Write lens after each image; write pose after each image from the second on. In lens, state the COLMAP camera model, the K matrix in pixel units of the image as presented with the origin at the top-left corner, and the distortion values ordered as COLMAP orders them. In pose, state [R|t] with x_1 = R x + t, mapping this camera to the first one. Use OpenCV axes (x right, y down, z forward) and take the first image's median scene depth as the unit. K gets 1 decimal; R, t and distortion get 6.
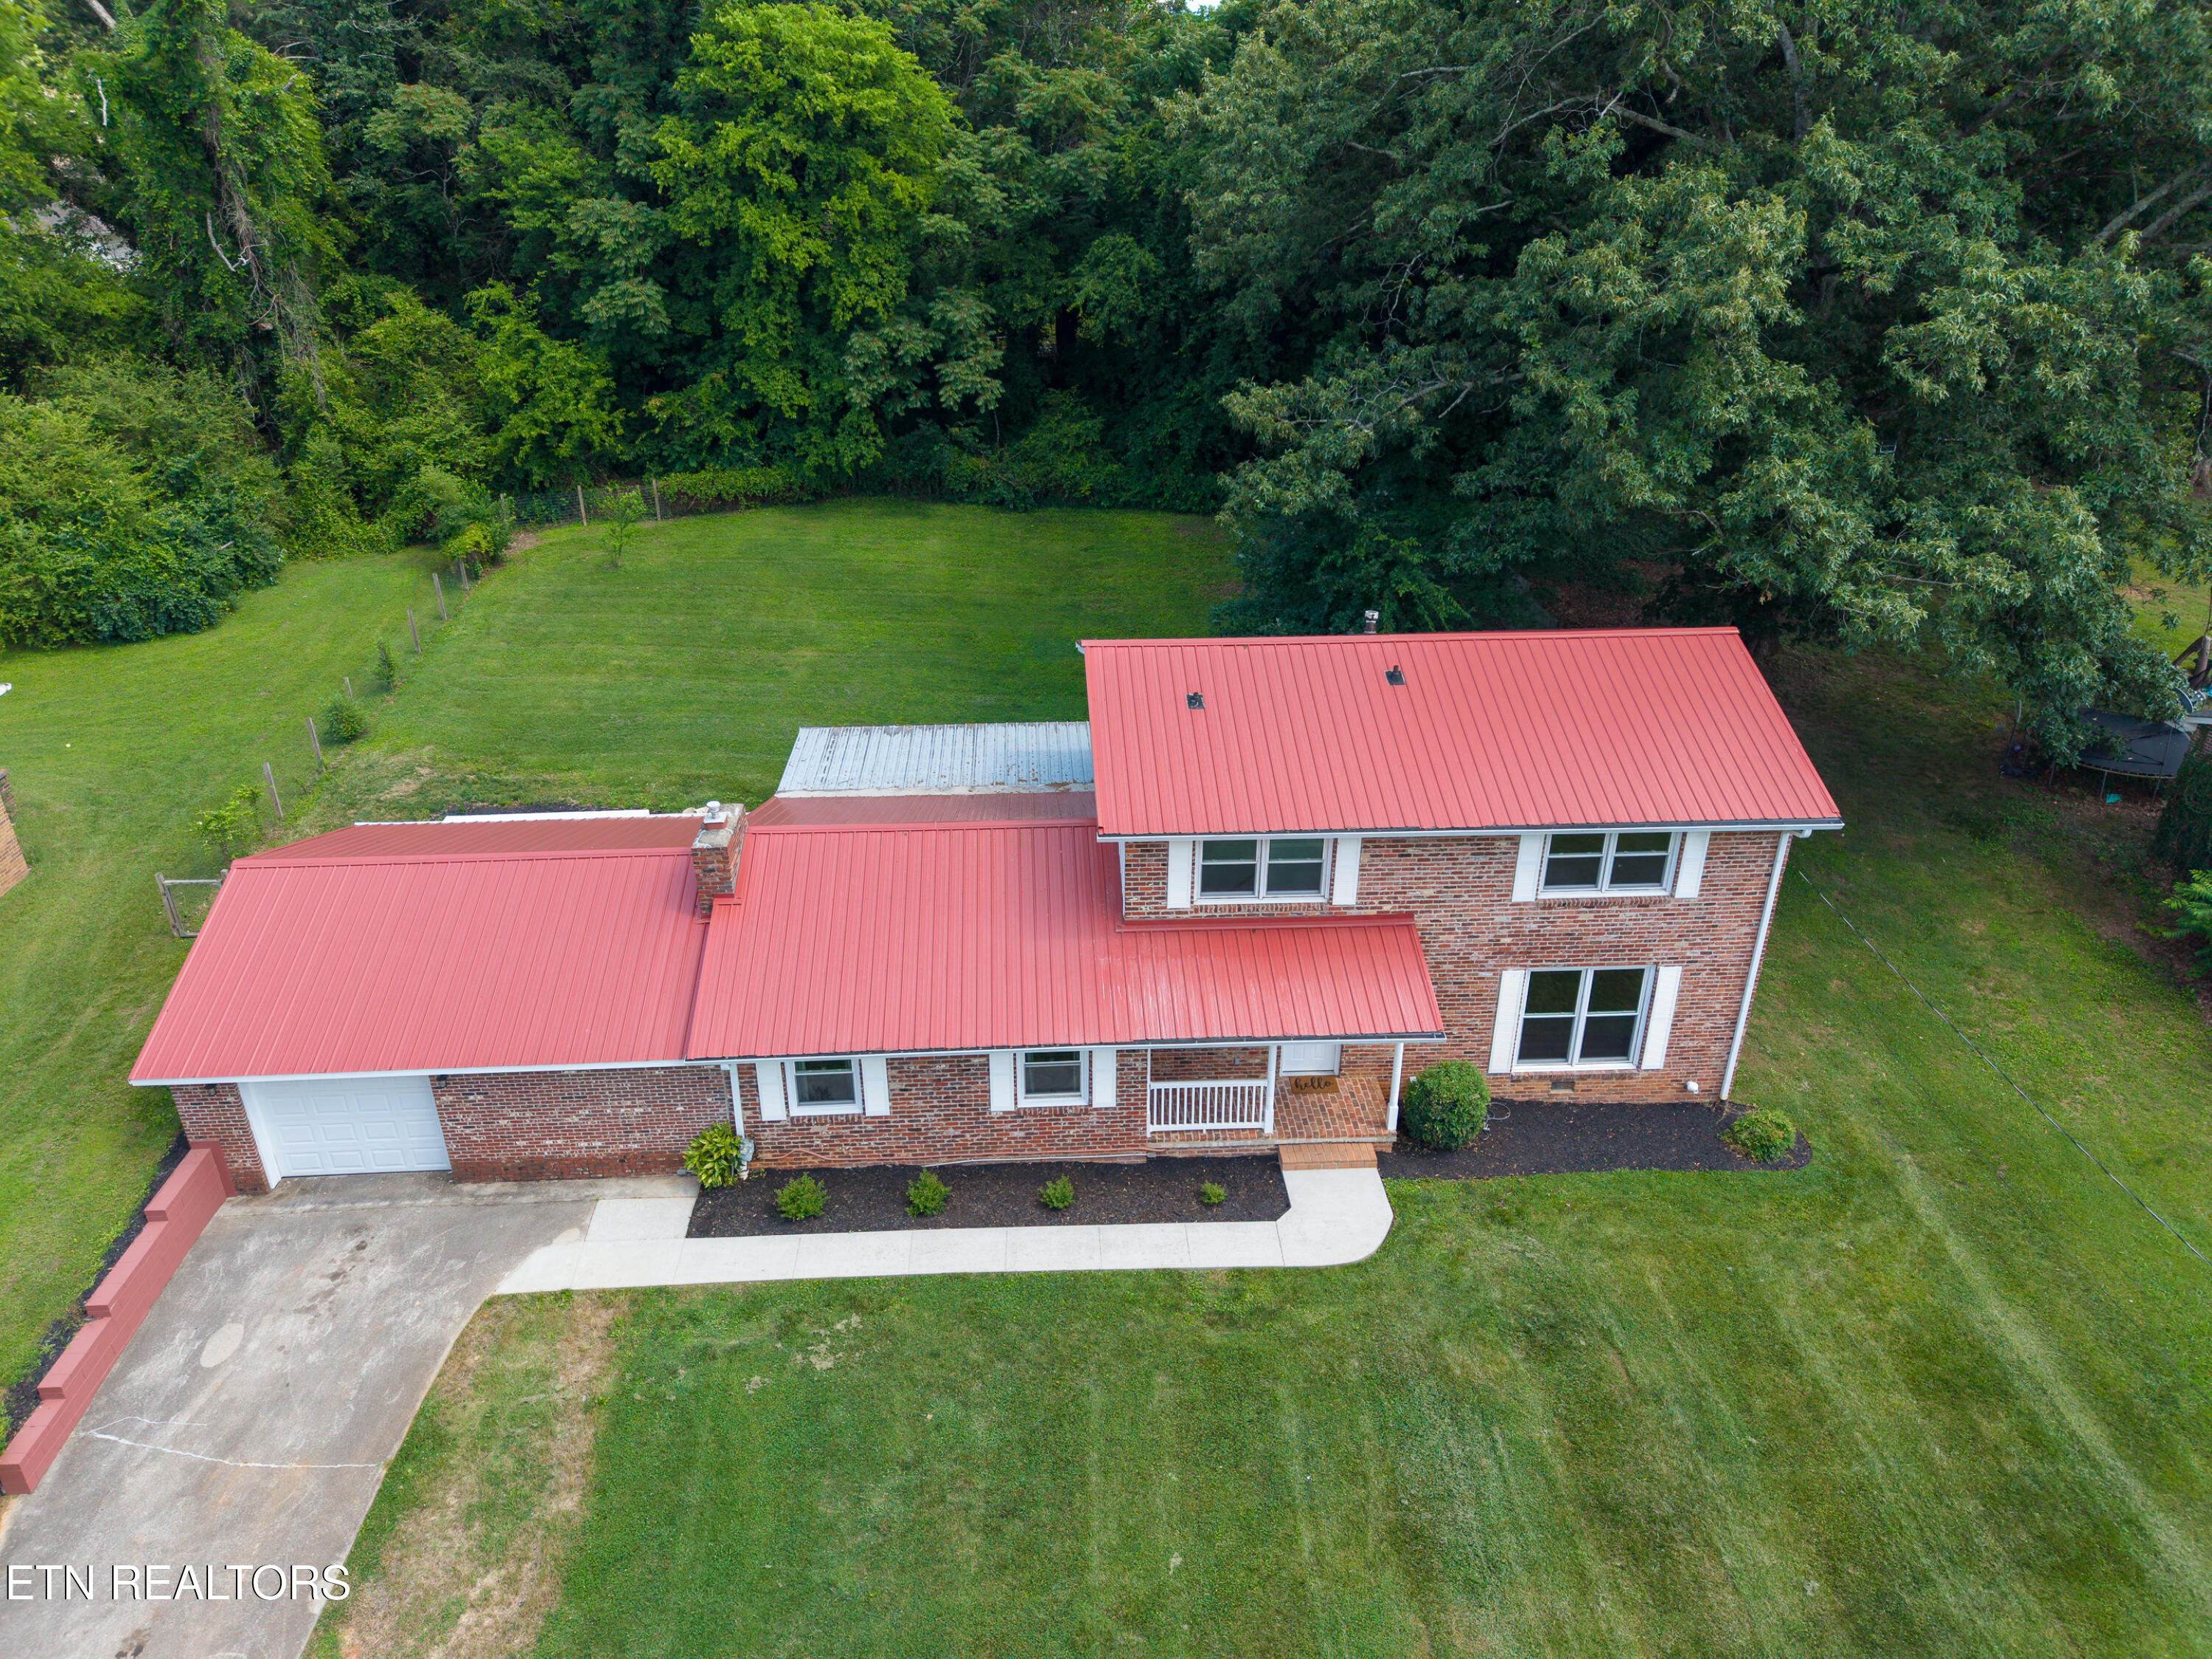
lens RADIAL K [[1538.2, 0, 1013.4], [0, 1538.2, 829.2], [0, 0, 1]] dist [0.156030, -0.228179]
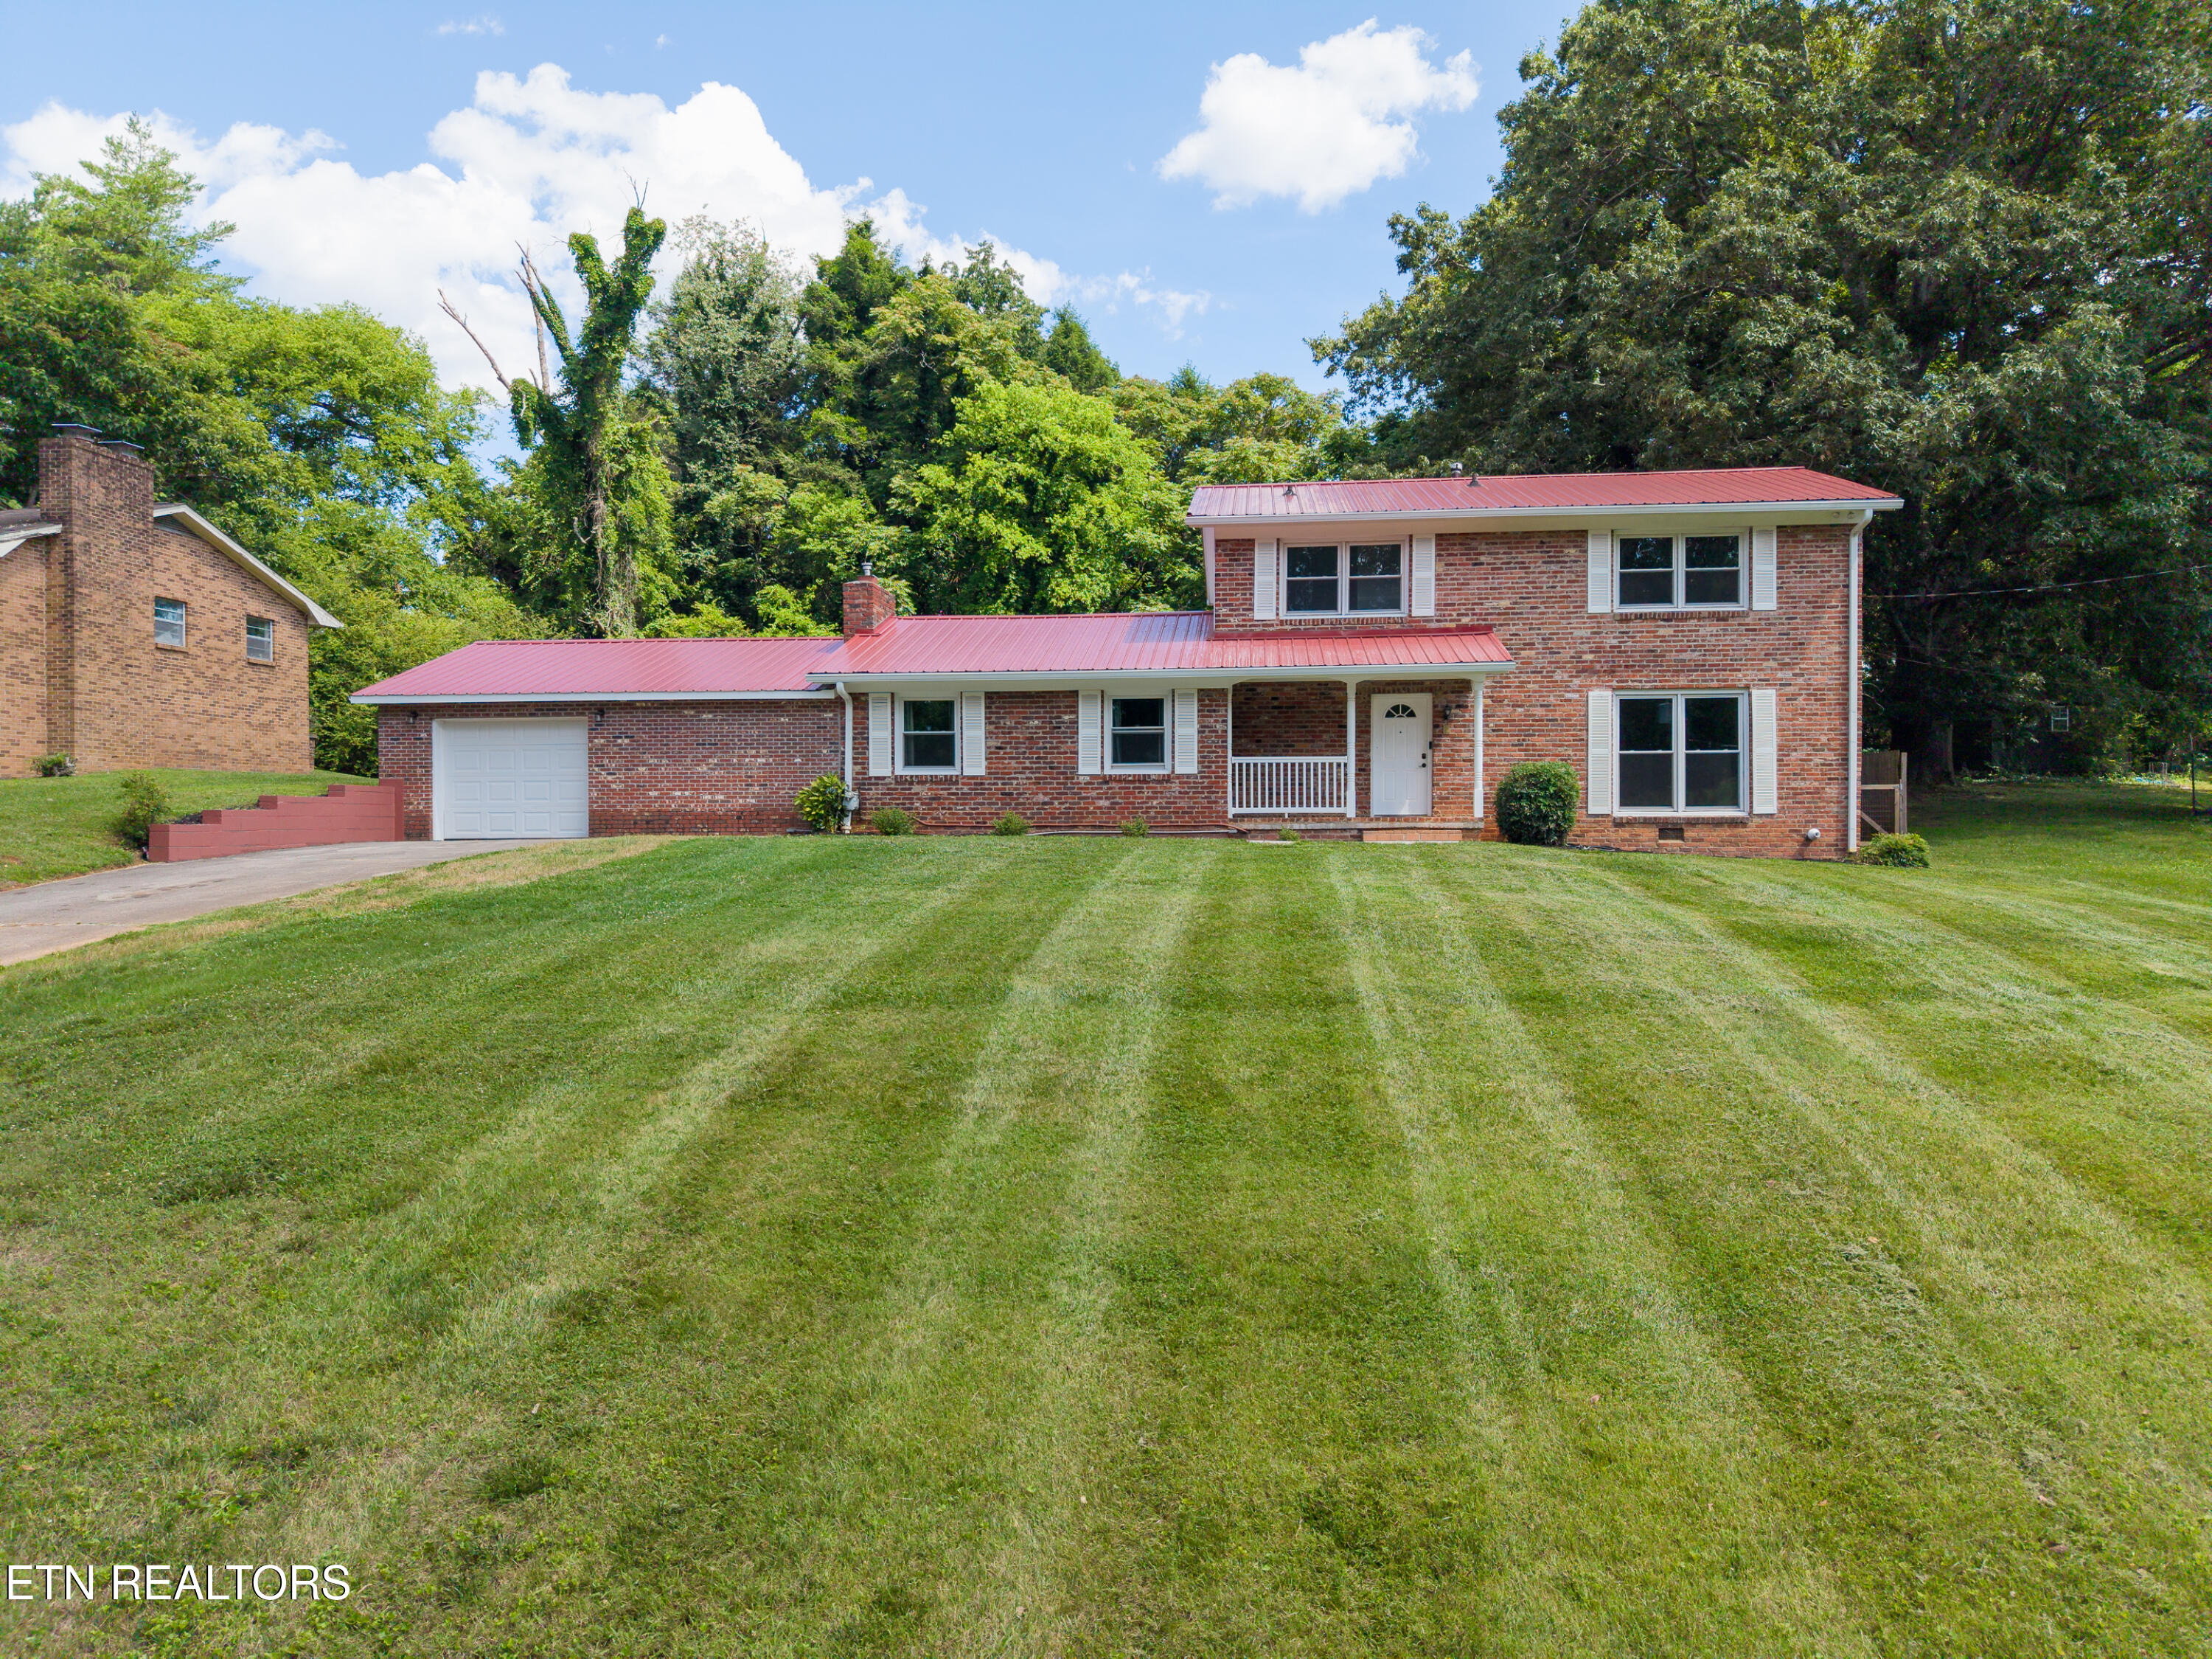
lens RADIAL K [[1538.2, 0, 1013.4], [0, 1538.2, 829.2], [0, 0, 1]] dist [0.156030, -0.228179]
pose [[0.985006, 0.022283, -0.171073, 0.119628], [-0.099755, 0.882605, -0.459411, 0.683011], [0.140753, 0.469588, 0.871594, 0.092810]]
